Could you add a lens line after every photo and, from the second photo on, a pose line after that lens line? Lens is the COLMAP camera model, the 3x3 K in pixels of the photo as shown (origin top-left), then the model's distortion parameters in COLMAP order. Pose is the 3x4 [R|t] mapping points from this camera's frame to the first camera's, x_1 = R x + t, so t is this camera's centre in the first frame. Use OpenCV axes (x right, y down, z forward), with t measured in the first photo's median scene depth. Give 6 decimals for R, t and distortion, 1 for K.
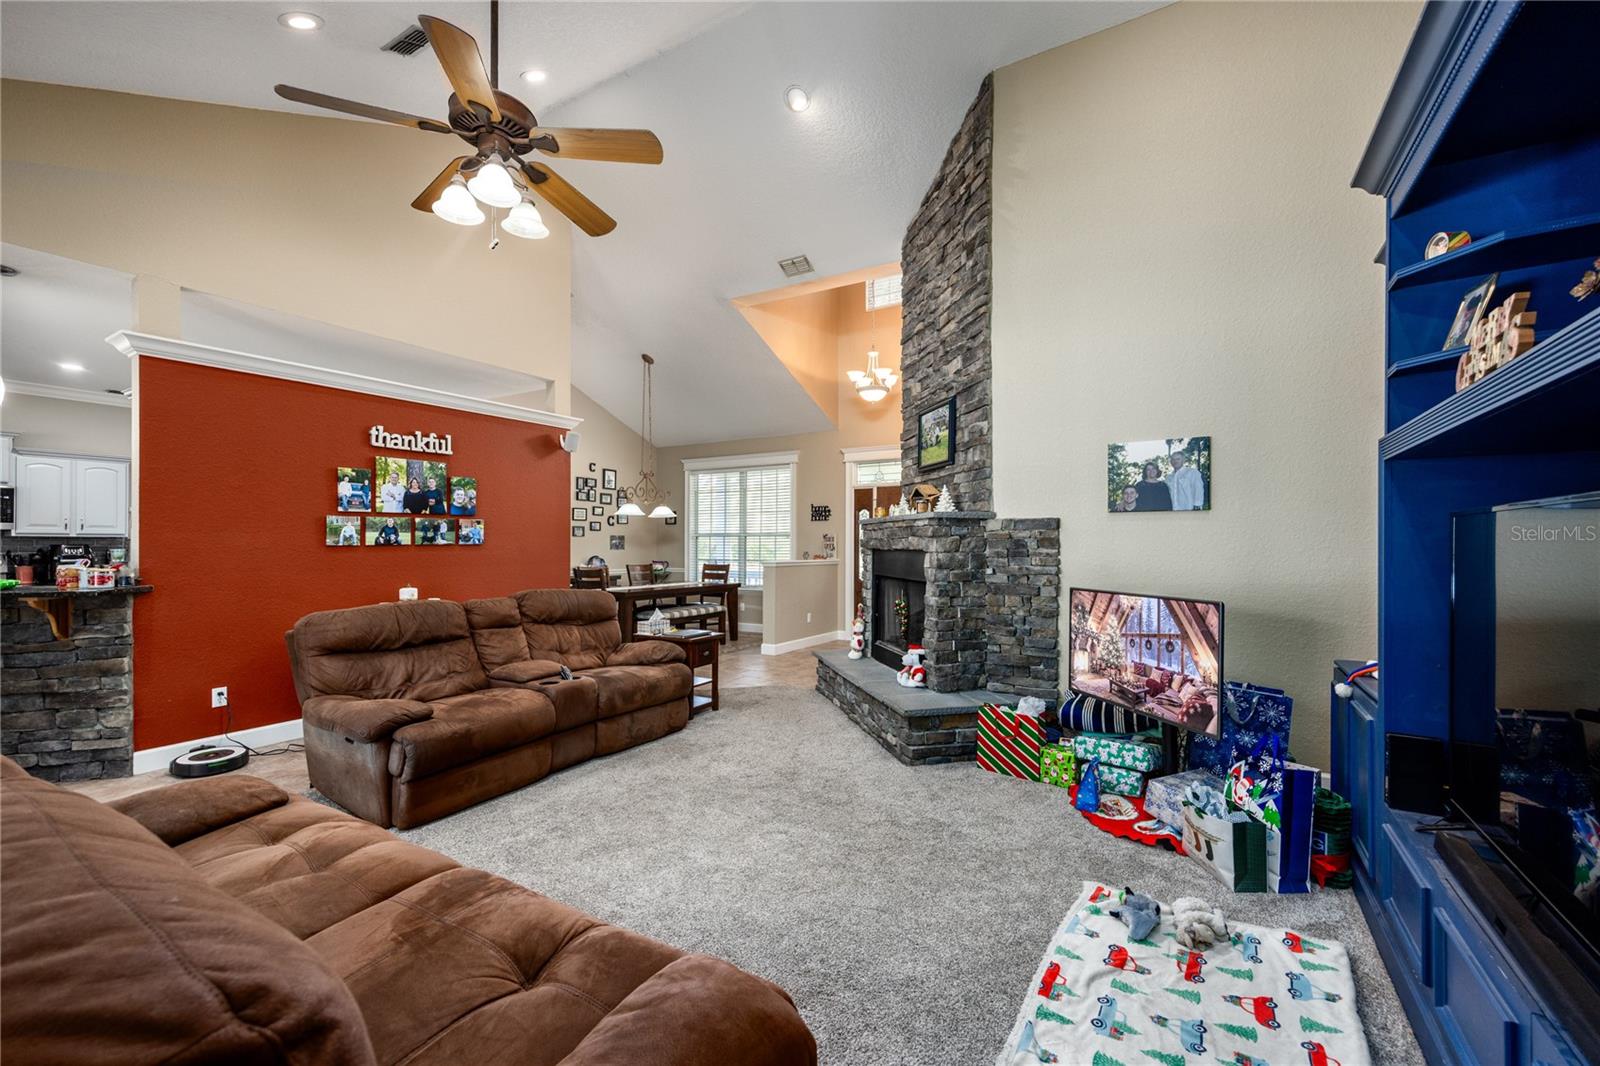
lens RADIAL K [[659.3, 0, 806.6], [0, 659.3, 543.3], [0, 0, 1]] dist [0.023808, 0.000254]
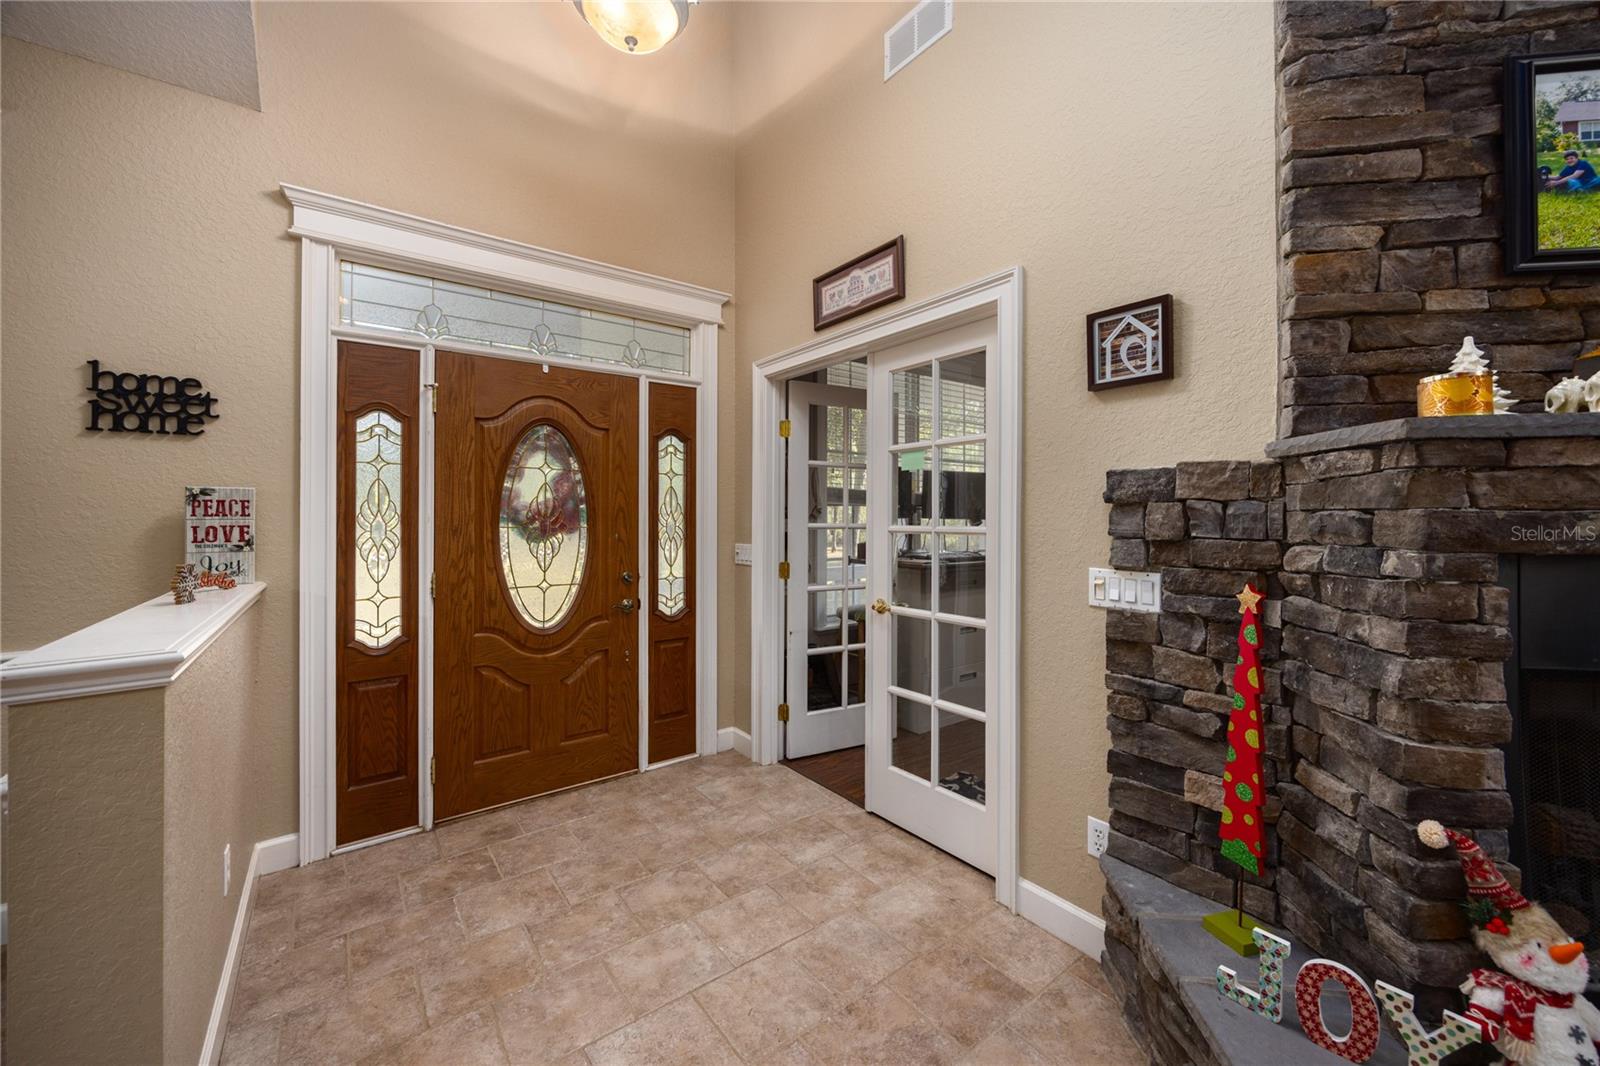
lens RADIAL K [[618.0, 0, 807.9], [0, 618.0, 510.0], [0, 0, 1]] dist [-0.002814, 0.000400]
pose [[0.366316, 0.004967, 0.930477, -0.255356], [0.001934, 0.999980, -0.006099, -0.008965], [-0.930488, 0.004034, 0.366299, 1.675706]]
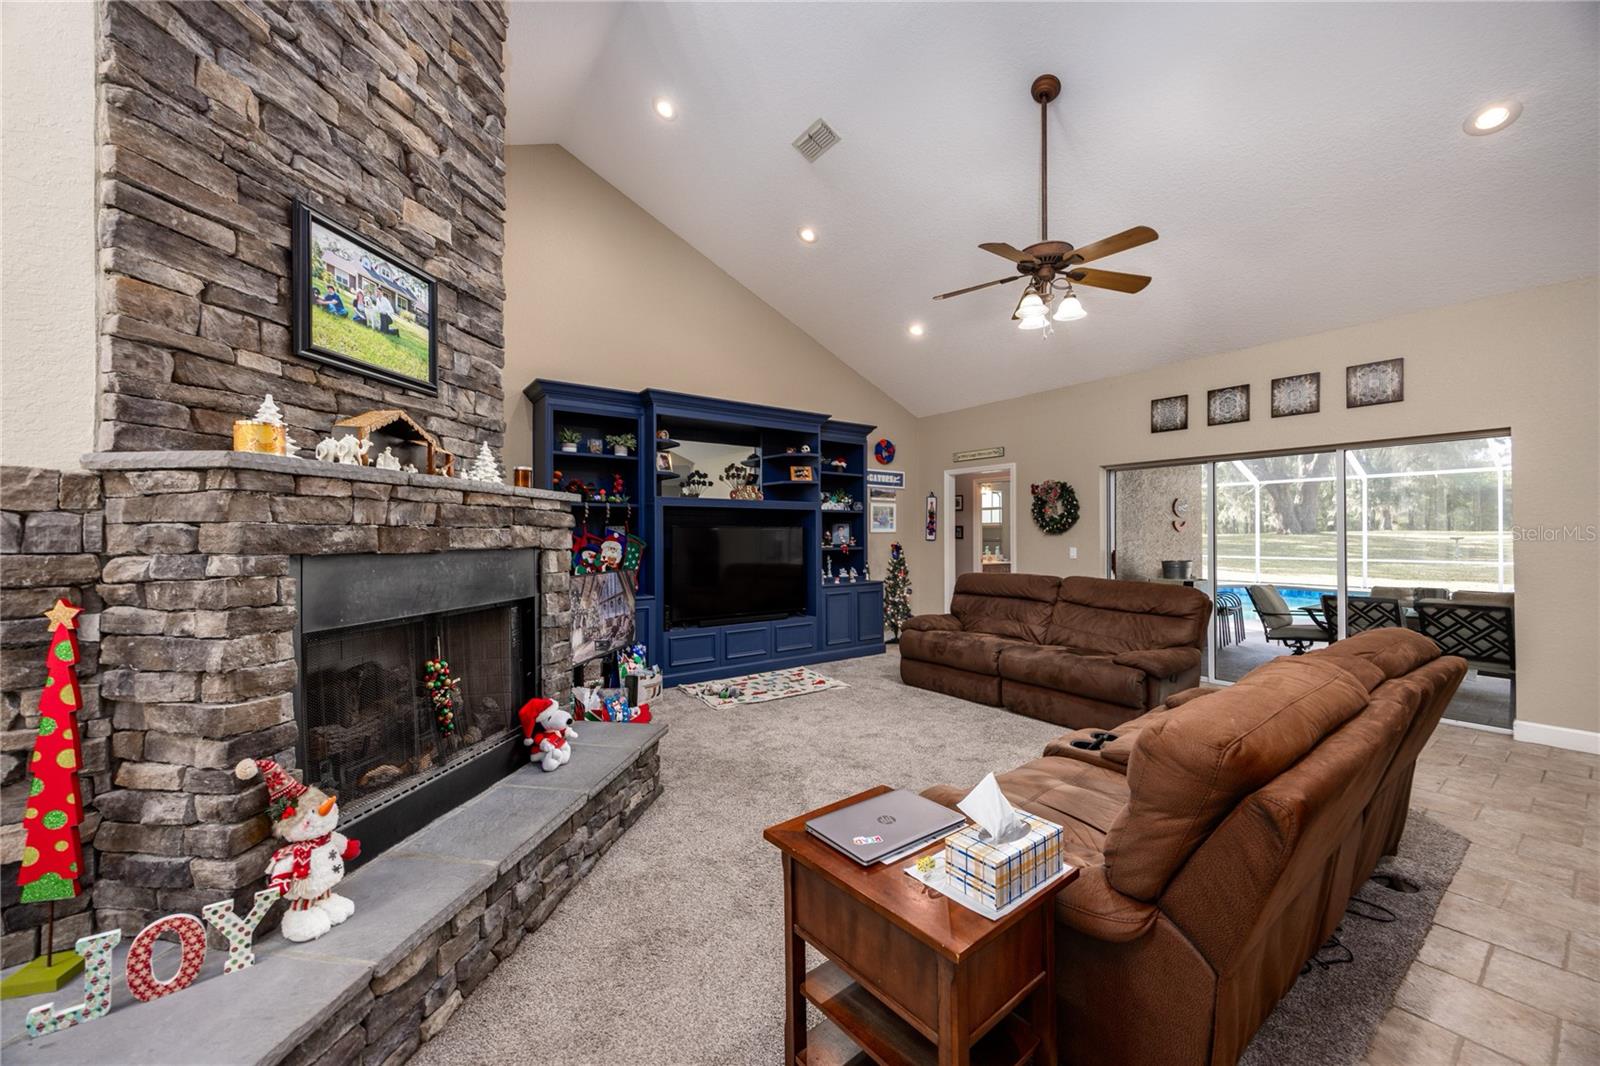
lens RADIAL K [[618.0, 0, 802.6], [0, 618.0, 537.5], [0, 0, 1]] dist [-0.002814, 0.000400]
pose [[-0.921928, -0.001270, 0.387359, -0.345532], [0.000347, 0.999992, 0.004107, -0.002602], [-0.387361, 0.003921, -0.921920, 1.728766]]
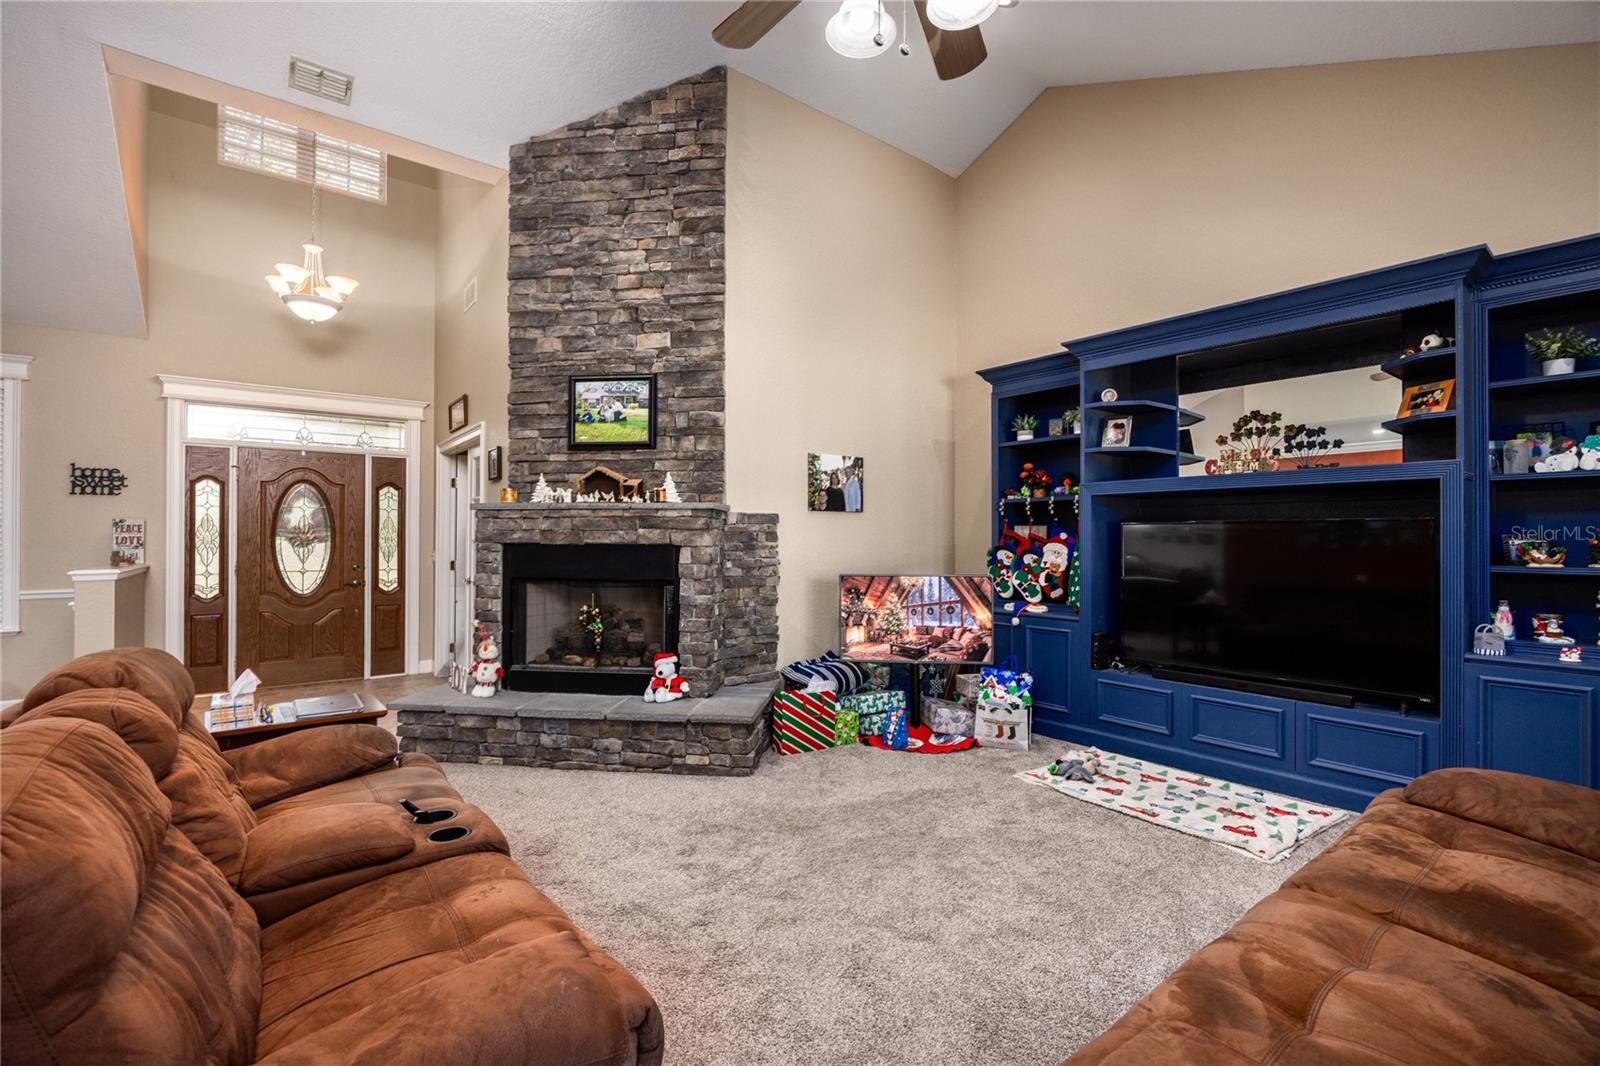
lens RADIAL K [[713.7, 0, 800.5], [0, 713.7, 535.5], [0, 0, 1]] dist [-0.008755, 0.000775]
pose [[0.361708, 0.001348, 0.932290, -0.777358], [-0.001334, 0.999999, -0.000928, -0.001132], [-0.932290, -0.000908, 0.361709, 0.585391]]
